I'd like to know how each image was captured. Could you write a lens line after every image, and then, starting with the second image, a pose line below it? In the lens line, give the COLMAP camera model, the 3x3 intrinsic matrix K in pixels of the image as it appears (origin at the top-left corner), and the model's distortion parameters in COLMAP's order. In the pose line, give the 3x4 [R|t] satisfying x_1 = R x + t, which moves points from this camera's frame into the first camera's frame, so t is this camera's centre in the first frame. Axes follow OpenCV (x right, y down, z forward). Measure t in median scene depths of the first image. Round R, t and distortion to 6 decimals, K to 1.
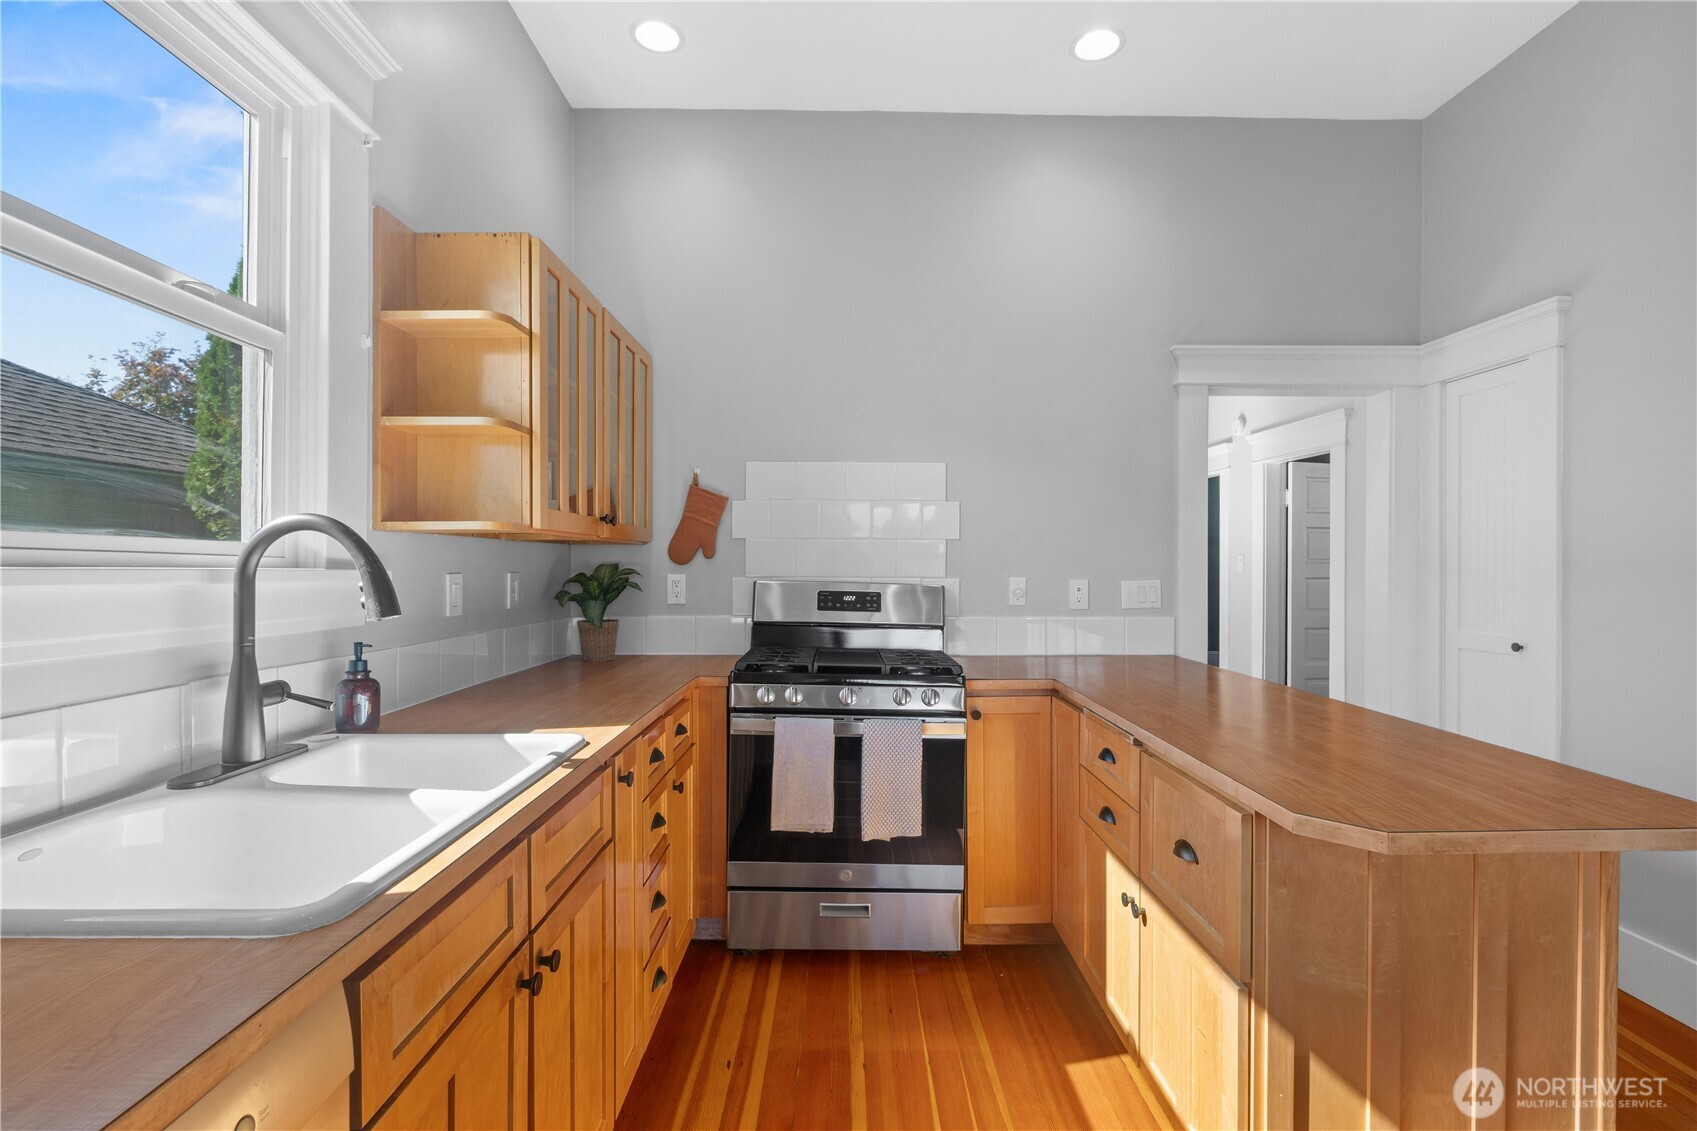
lens RADIAL K [[781.1, 0, 855.0], [0, 781.1, 566.3], [0, 0, 1]] dist [-0.011850, 0.000241]
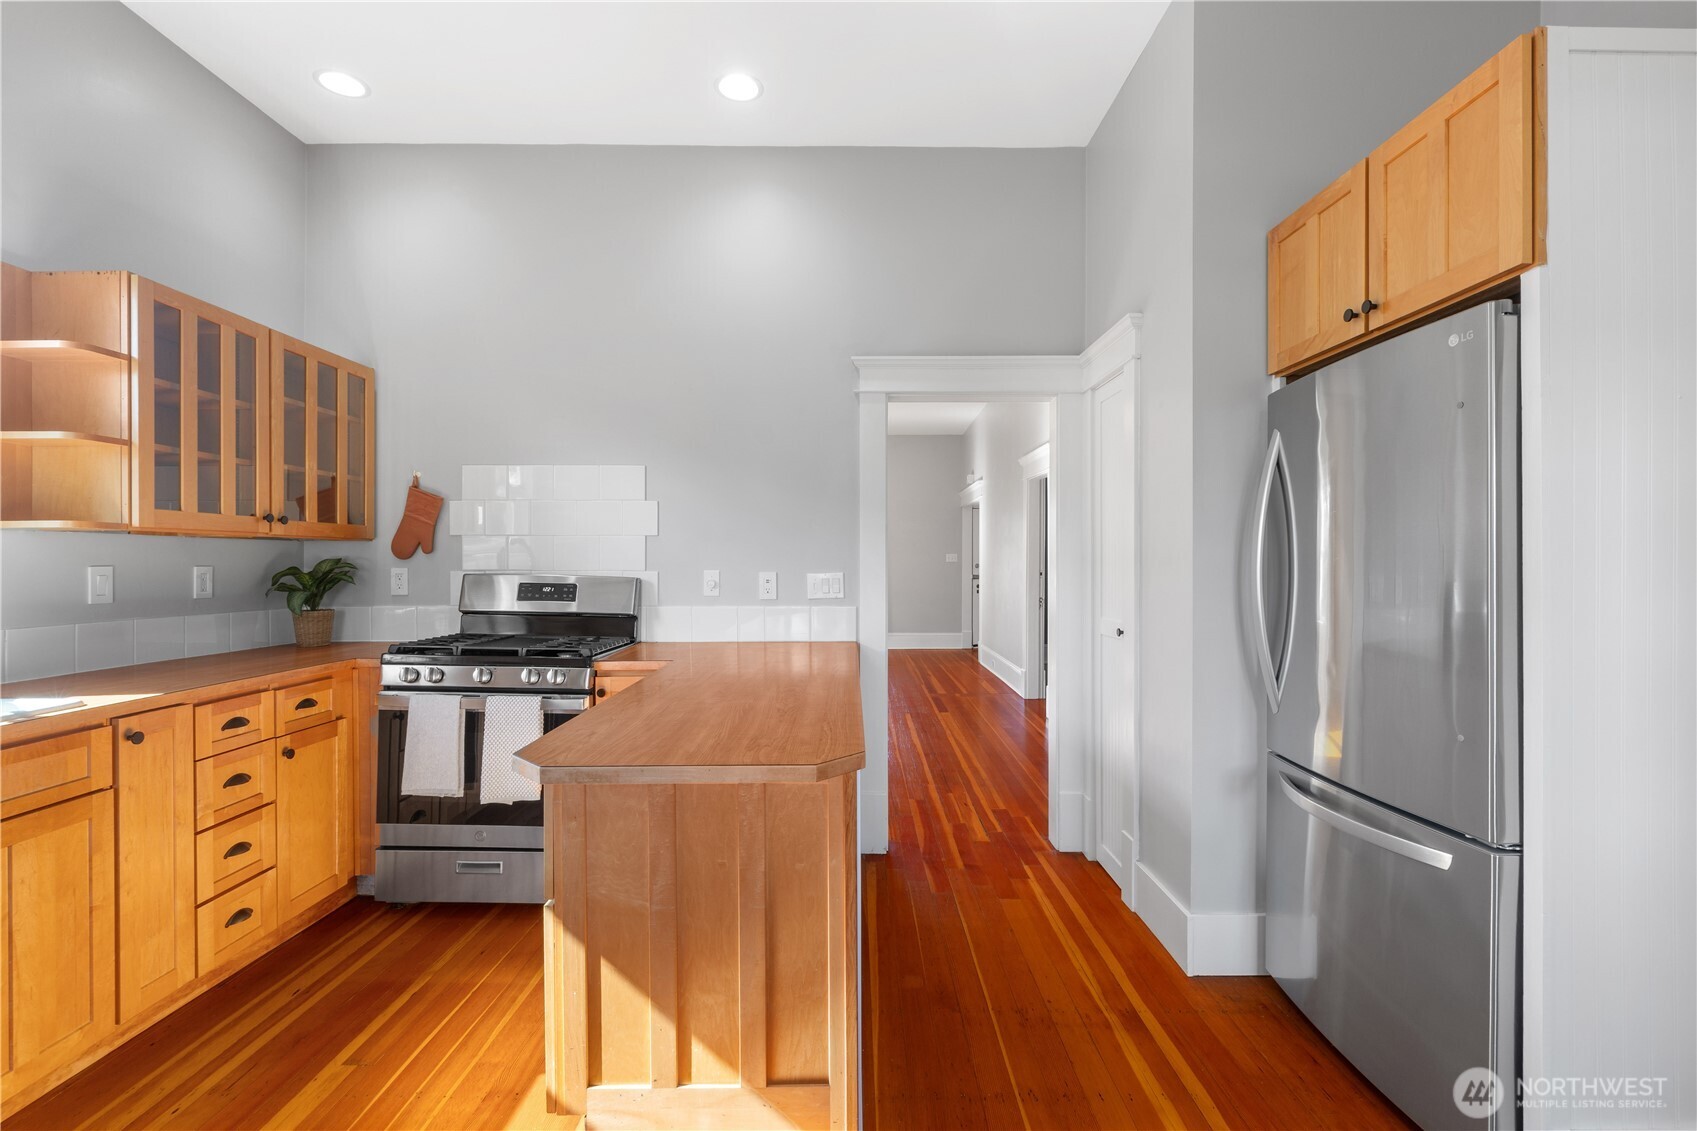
lens RADIAL K [[777.9, 0, 851.2], [0, 777.9, 561.6], [0, 0, 1]] dist [-0.008626, -0.000125]
pose [[0.999988, -0.002975, -0.003896, 0.516507], [0.002964, 0.999992, -0.002803, 0.007496], [0.003904, 0.002791, 0.999988, -0.109303]]
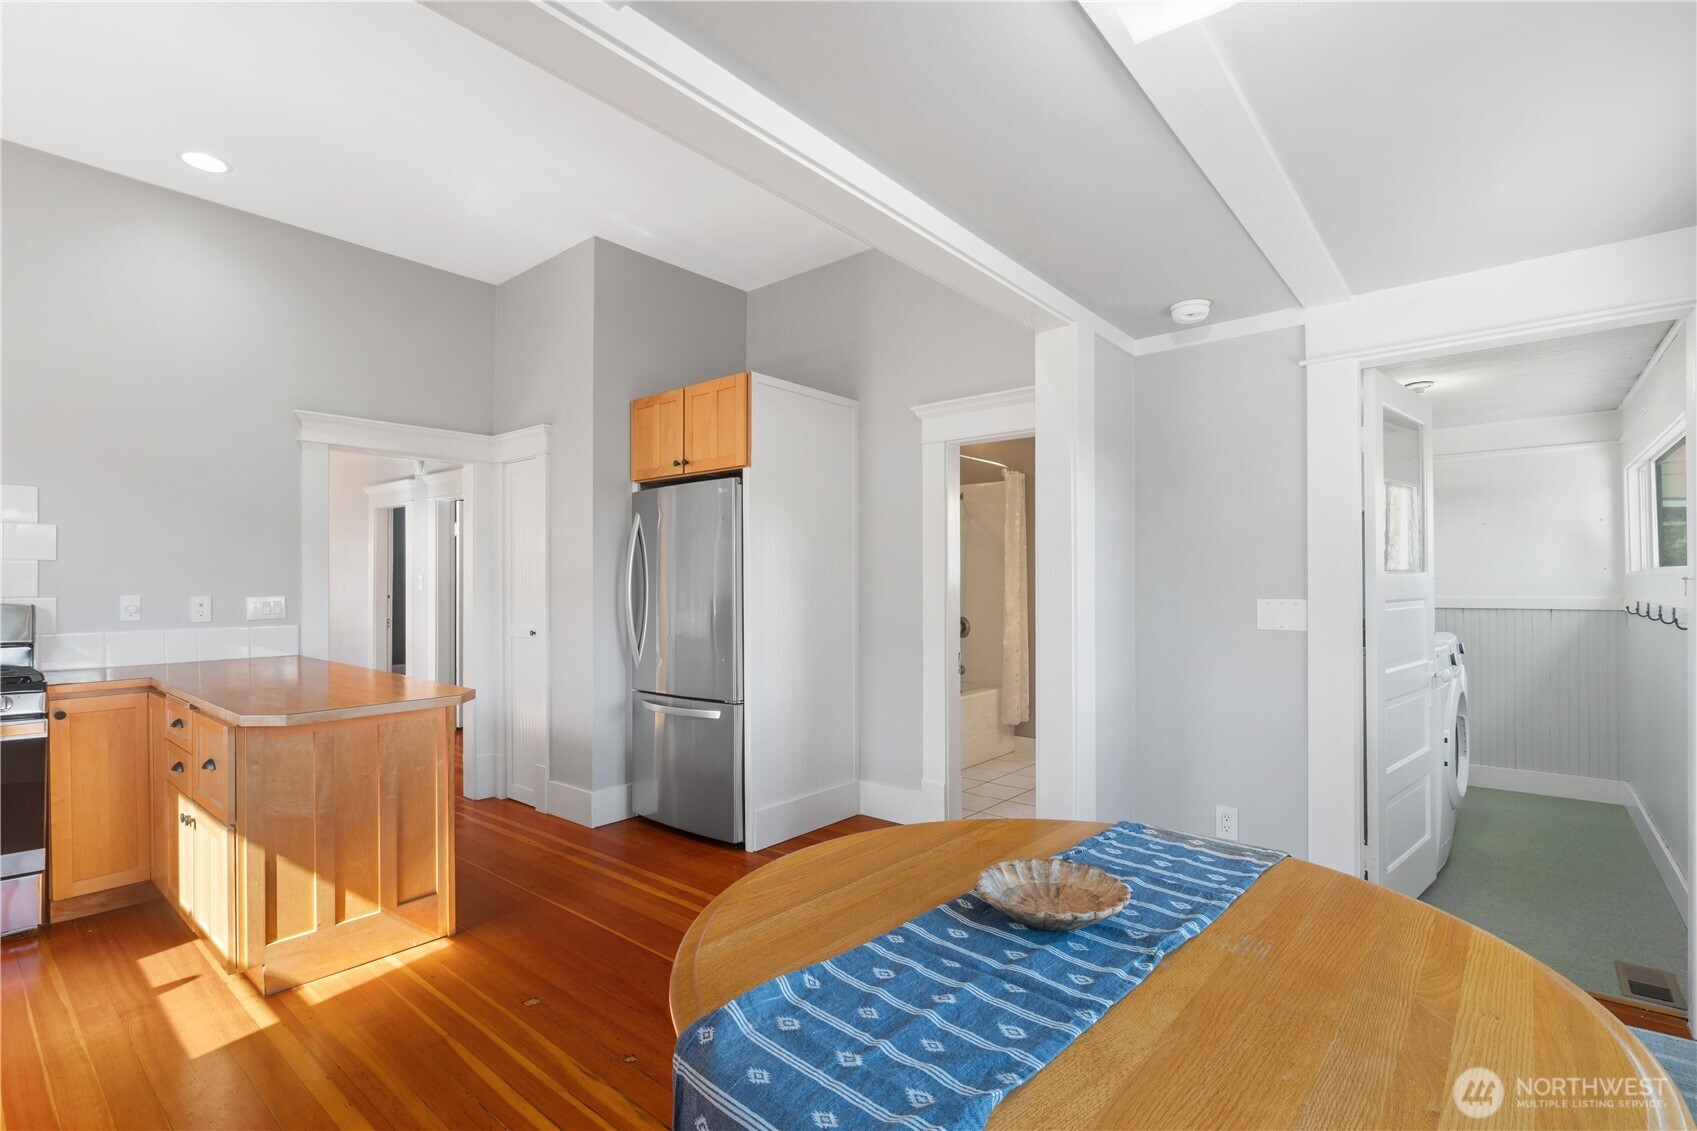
lens RADIAL K [[779.7, 0, 850.1], [0, 779.7, 580.0], [0, 0, 1]] dist [-0.007805, -0.000492]
pose [[0.648622, -0.001222, 0.761110, 0.044010], [0.007074, 0.999965, -0.004422, 0.005029], [-0.761078, 0.008252, 0.648608, -0.617489]]
